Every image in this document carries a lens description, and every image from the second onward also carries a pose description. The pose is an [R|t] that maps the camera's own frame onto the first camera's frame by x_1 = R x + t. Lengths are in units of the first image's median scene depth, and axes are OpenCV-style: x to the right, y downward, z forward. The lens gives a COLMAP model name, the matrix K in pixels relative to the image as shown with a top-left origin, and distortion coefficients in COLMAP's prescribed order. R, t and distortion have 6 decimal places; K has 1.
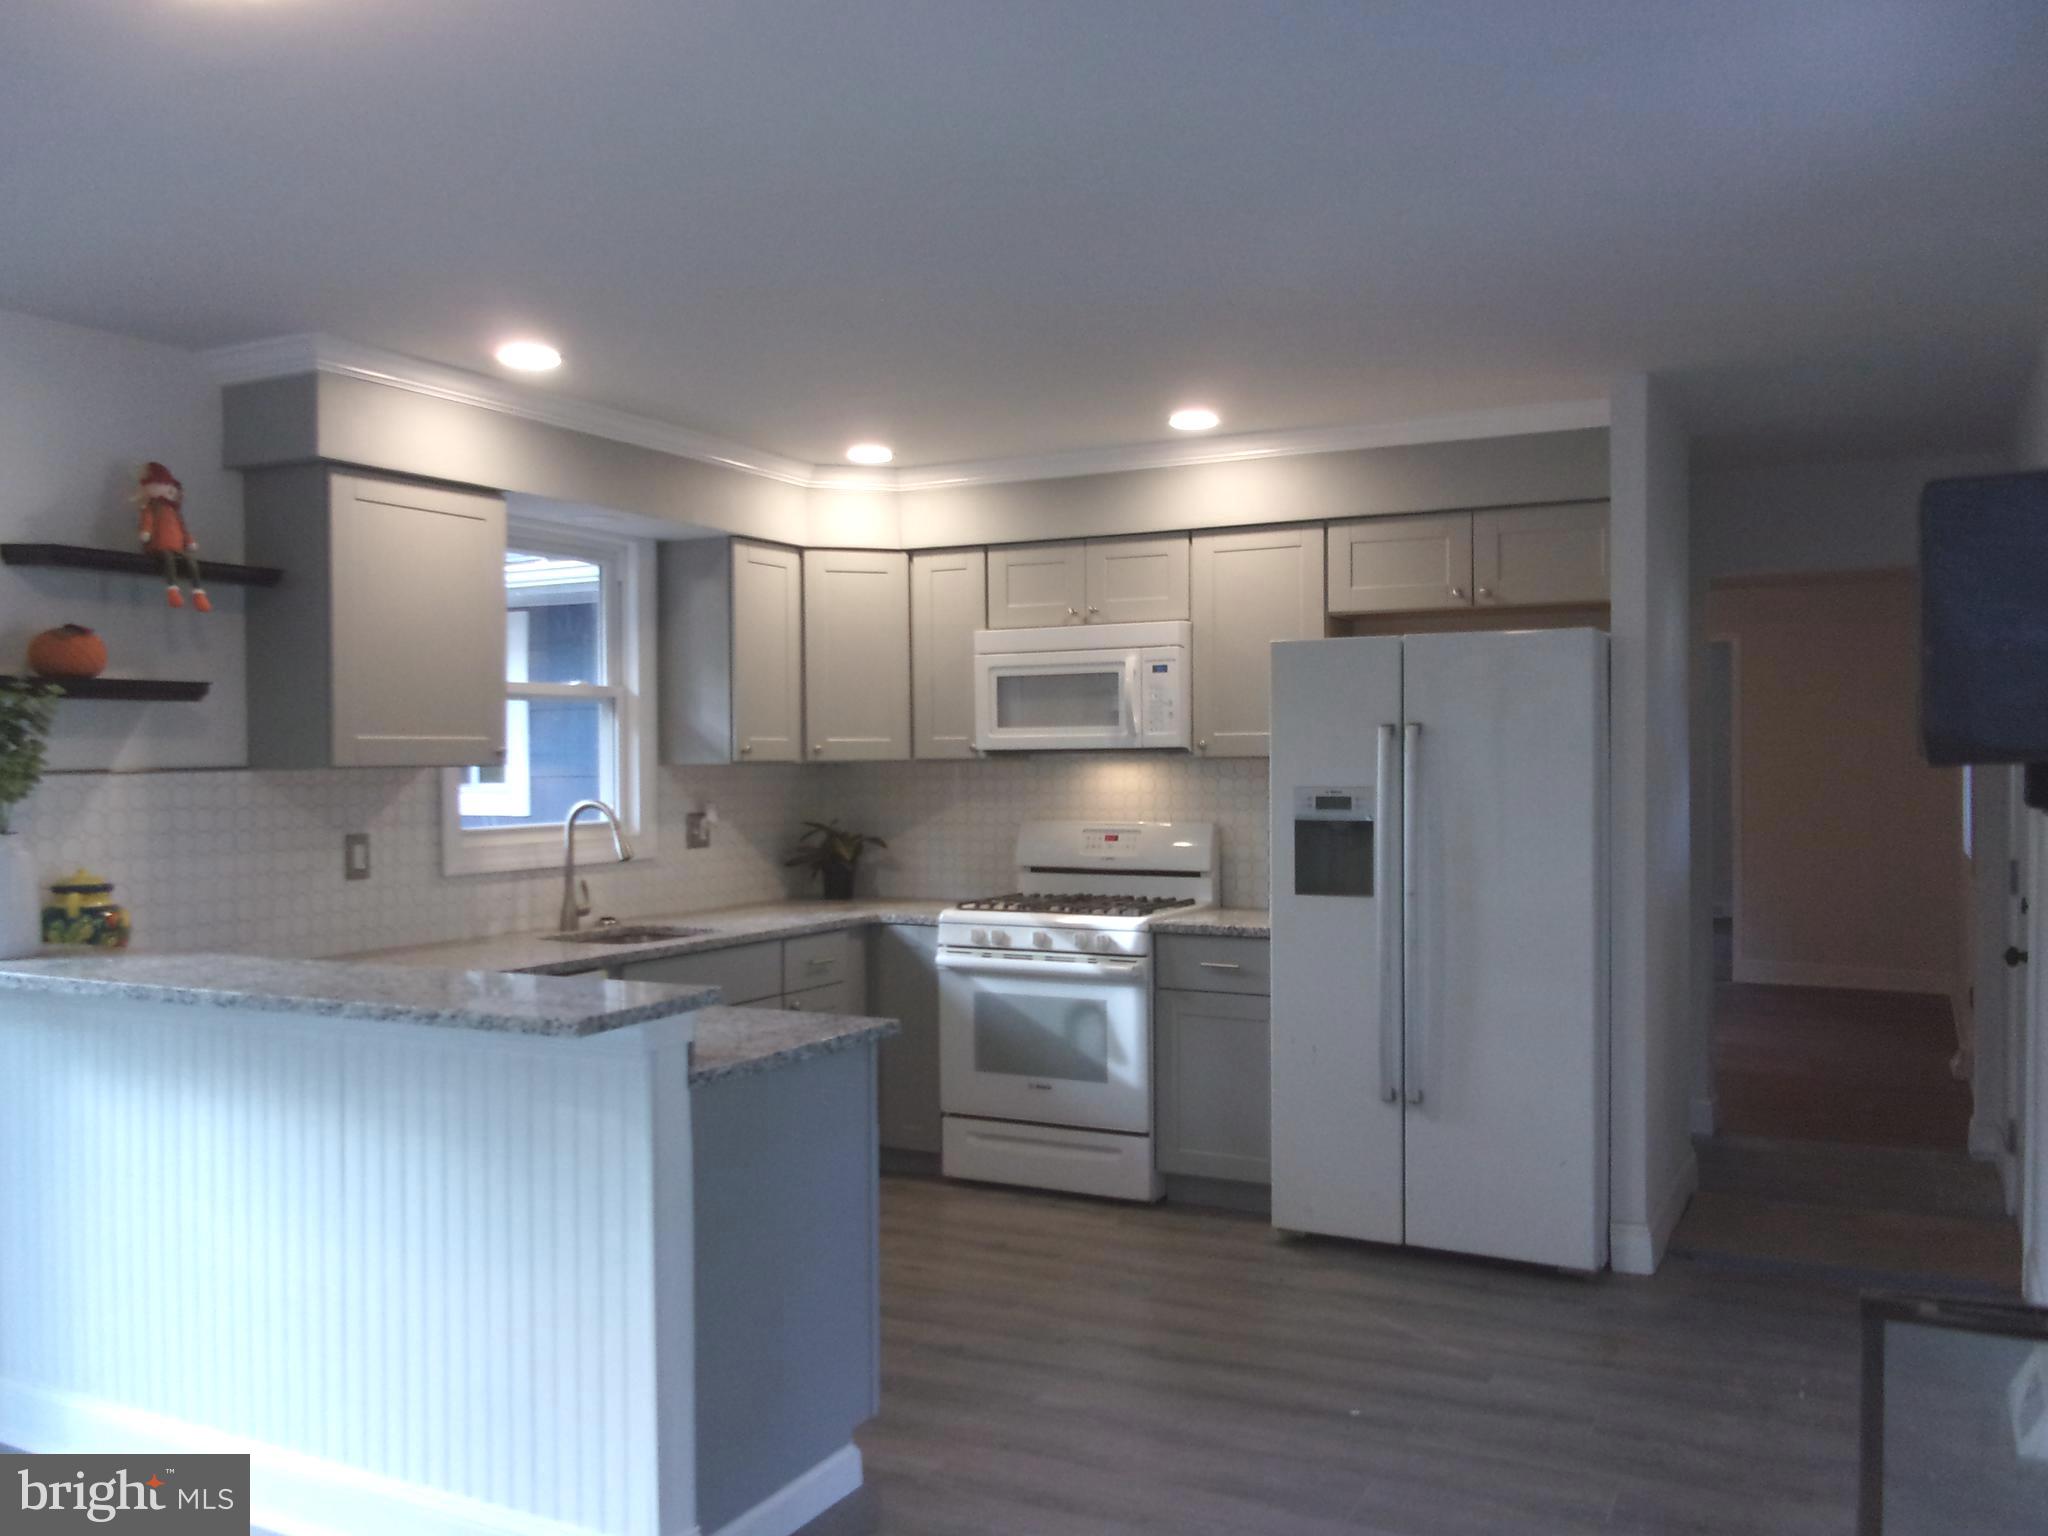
lens RADIAL K [[1669.3, 0, 1024.0], [0, 1669.3, 768.0], [0, 0, 1]] dist [0.126254, -0.002759]
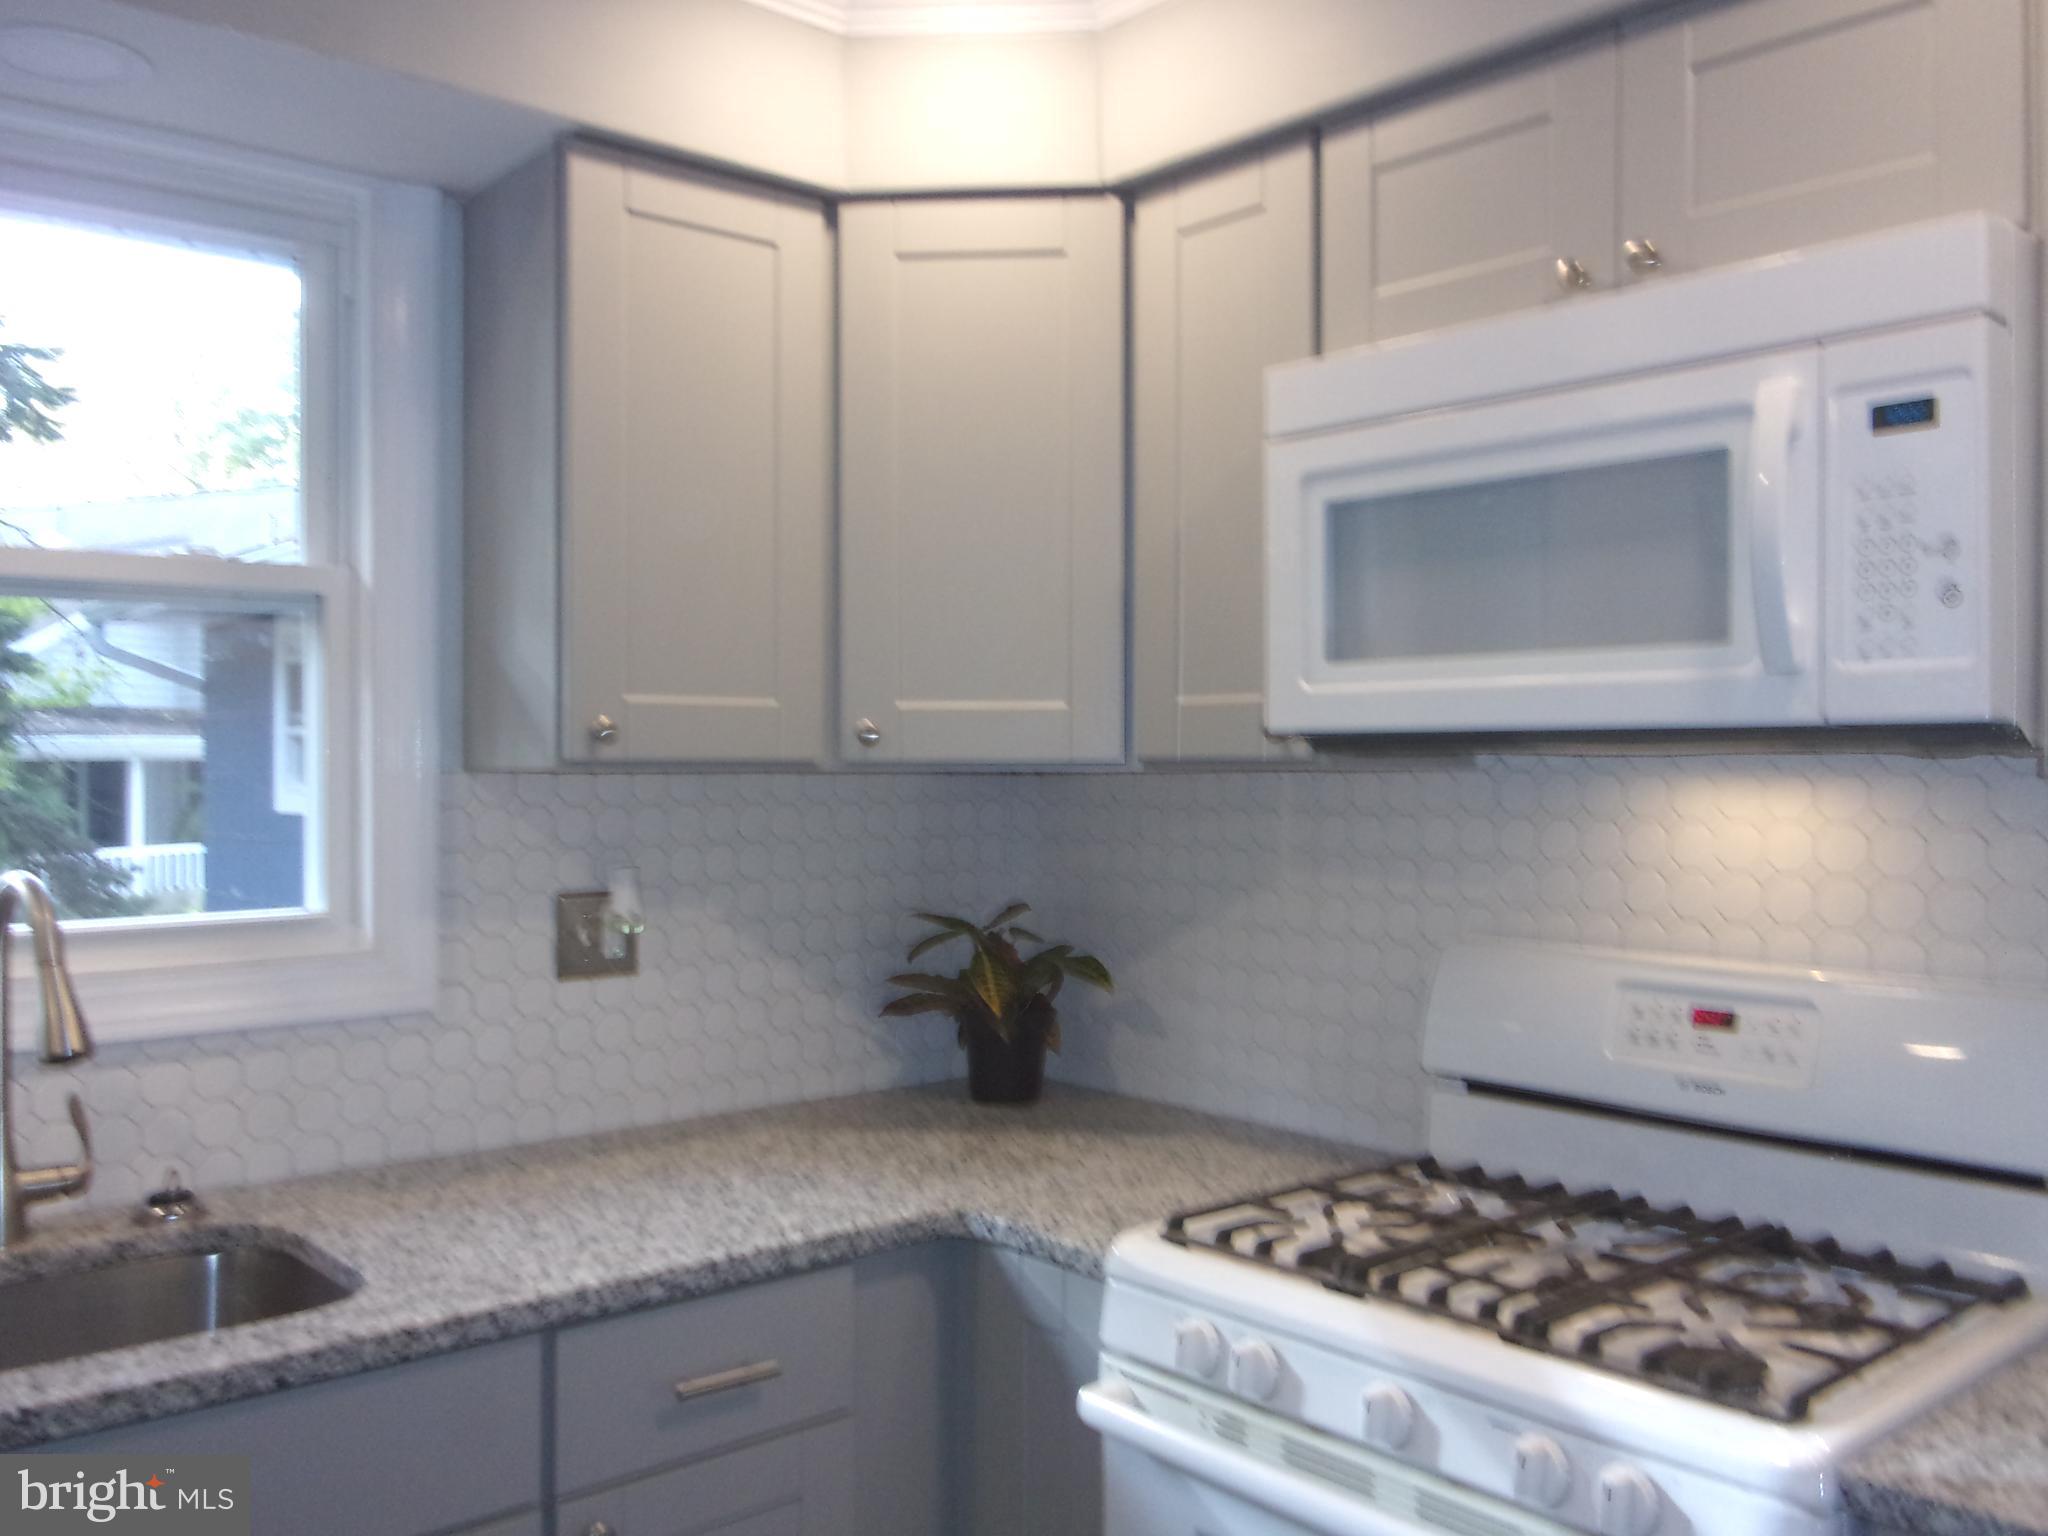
lens RADIAL K [[1716.5, 0, 1004.7], [0, 1716.5, 775.8], [0, 0, 1]] dist [0.023164, 0.003239]
pose [[0.927035, 0.011382, -0.374803, 0.052743], [-0.010311, 0.999935, 0.004861, -0.003666], [0.374834, -0.000642, 0.927092, 0.690355]]
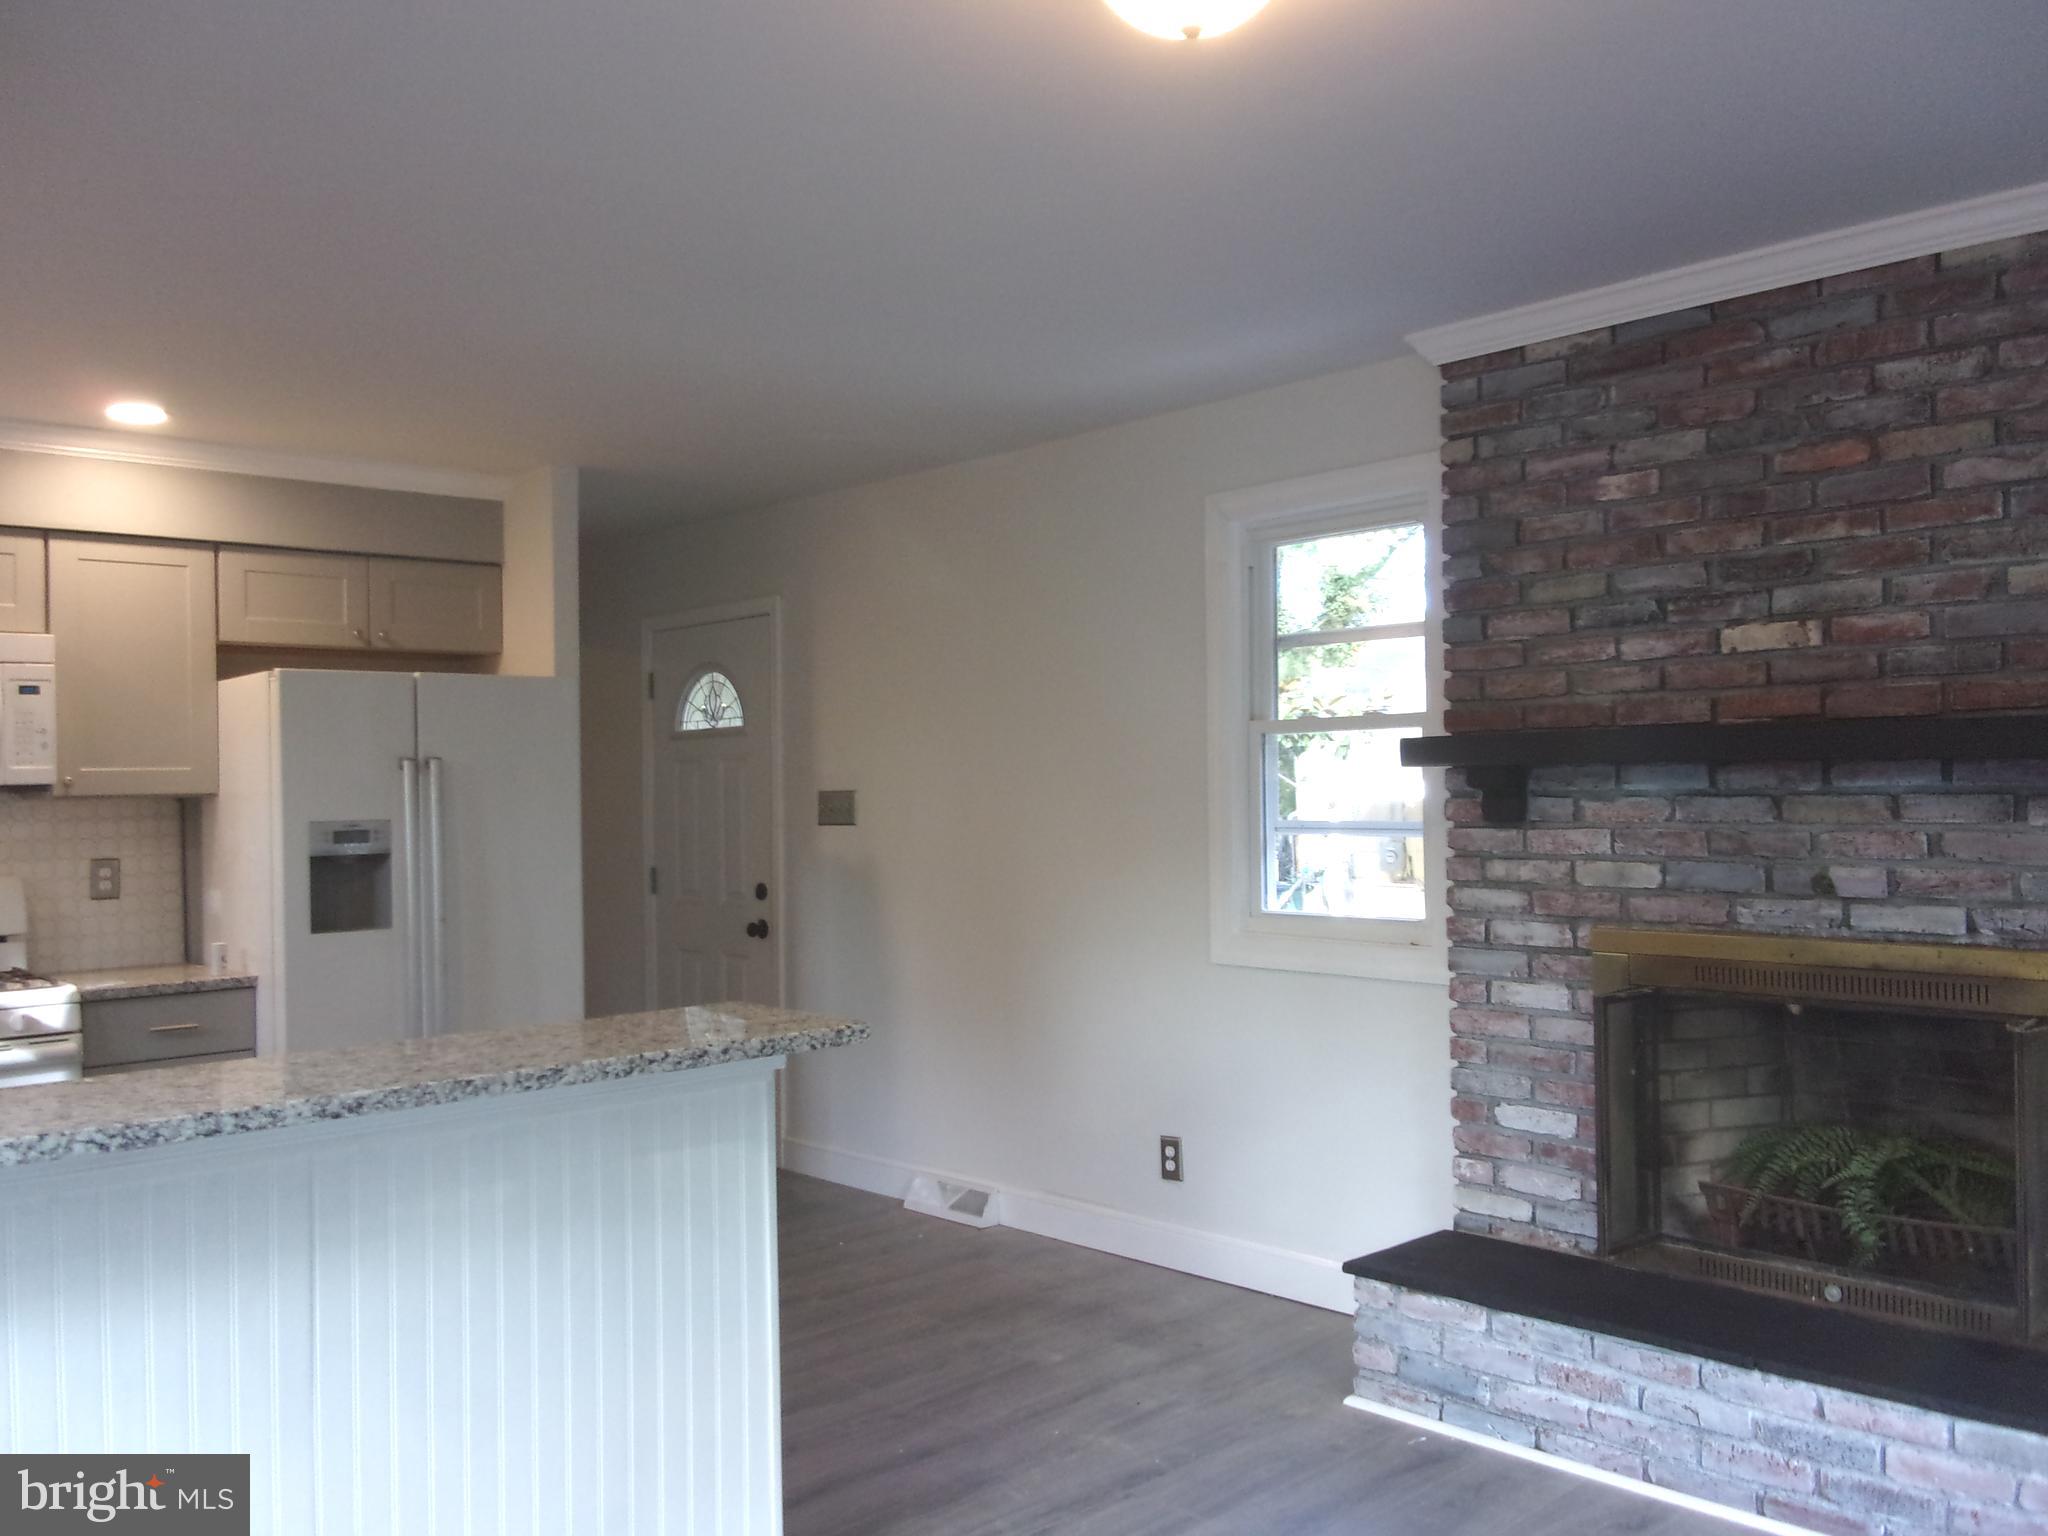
lens RADIAL K [[1737.0, 0, 986.2], [0, 1737.0, 756.8], [0, 0, 1]] dist [0.002422, -0.015828]
pose [[0.338380, 0.013368, 0.940914, -0.562917], [0.023729, 0.999460, -0.022734, 0.004807], [-0.940710, 0.030020, 0.337880, 0.254490]]
